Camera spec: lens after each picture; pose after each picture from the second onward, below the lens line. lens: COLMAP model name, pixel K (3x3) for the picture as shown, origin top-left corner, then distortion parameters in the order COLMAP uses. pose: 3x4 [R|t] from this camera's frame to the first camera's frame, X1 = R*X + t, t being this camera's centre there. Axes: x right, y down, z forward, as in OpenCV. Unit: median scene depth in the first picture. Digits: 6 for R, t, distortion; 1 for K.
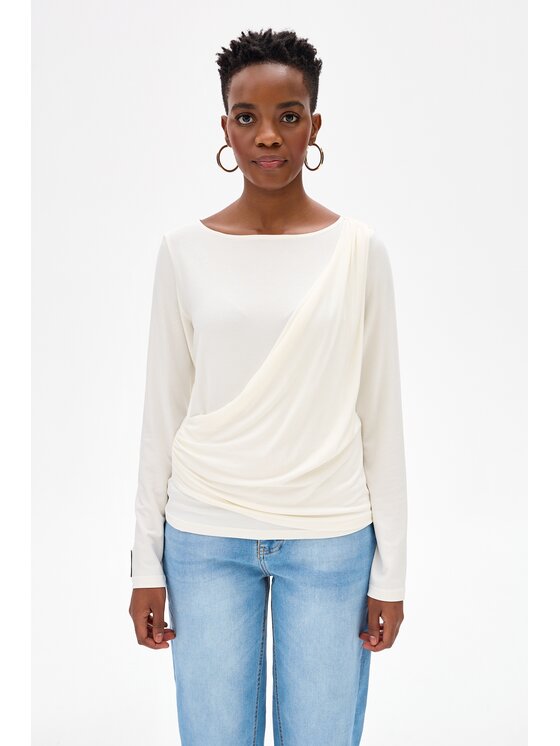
lens RADIAL K [[800.9, 0, 280.0], [0, 800.9, 373.0], [0, 0, 1]] dist [0.011544, 0.000164]
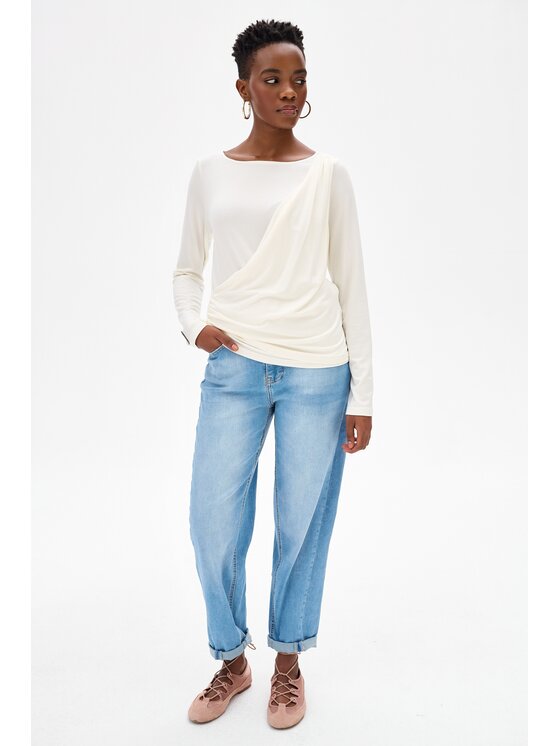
lens RADIAL K [[862.9, 0, 280.0], [0, 862.9, 373.0], [0, 0, 1]] dist [-0.001423, 0.000056]
pose [[0.999921, 0.011550, -0.004881, 0.010397], [-0.010218, 0.976184, 0.216705, -0.101549], [0.007267, -0.216638, 0.976225, -0.411952]]
